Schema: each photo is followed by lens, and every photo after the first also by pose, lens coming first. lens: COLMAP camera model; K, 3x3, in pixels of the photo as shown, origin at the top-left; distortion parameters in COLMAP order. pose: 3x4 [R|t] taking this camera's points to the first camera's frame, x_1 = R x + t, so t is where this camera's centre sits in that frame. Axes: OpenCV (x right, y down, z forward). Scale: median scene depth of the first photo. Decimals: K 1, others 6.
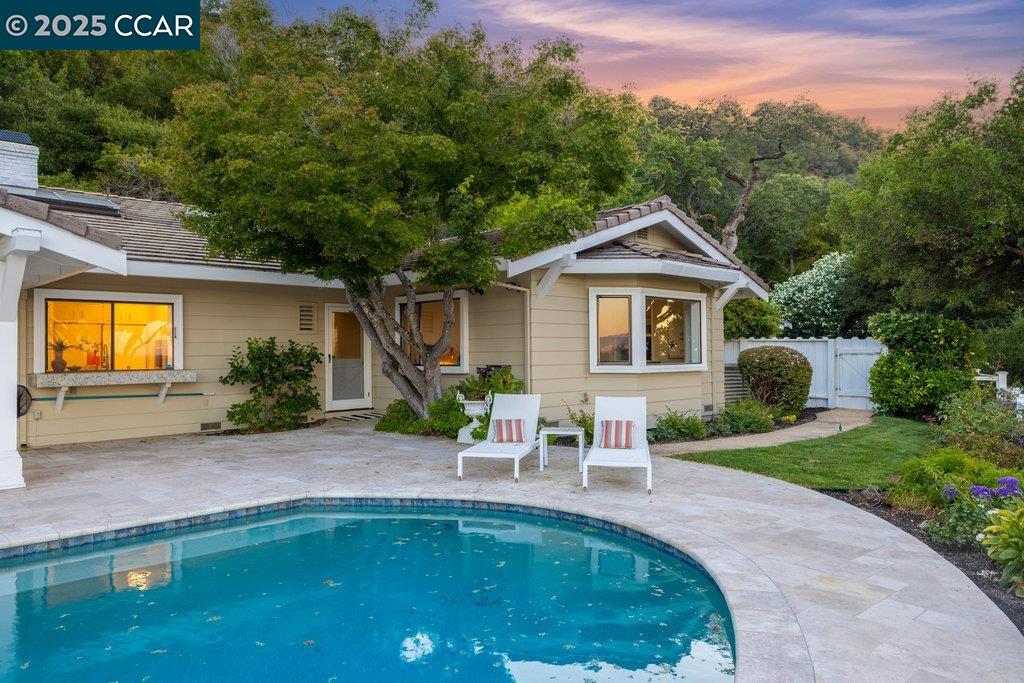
lens RADIAL K [[725.4, 0, 512.0], [0, 725.4, 341.5], [0, 0, 1]] dist [0.004074, 0.002211]
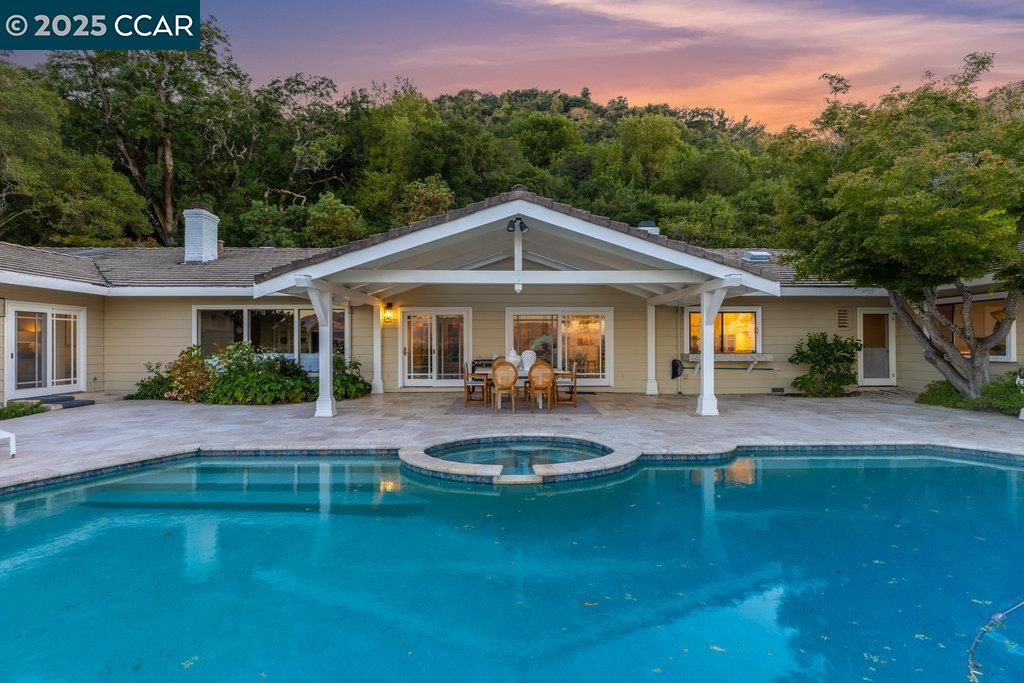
lens RADIAL K [[477.4, 0, 512.0], [0, 477.4, 341.5], [0, 0, 1]] dist [-0.000301, -0.000443]
pose [[0.720339, 0.004720, -0.693606, -0.119986], [0.003450, 0.999940, 0.010387, 0.000091], [0.693614, -0.009875, 0.720279, -0.129927]]
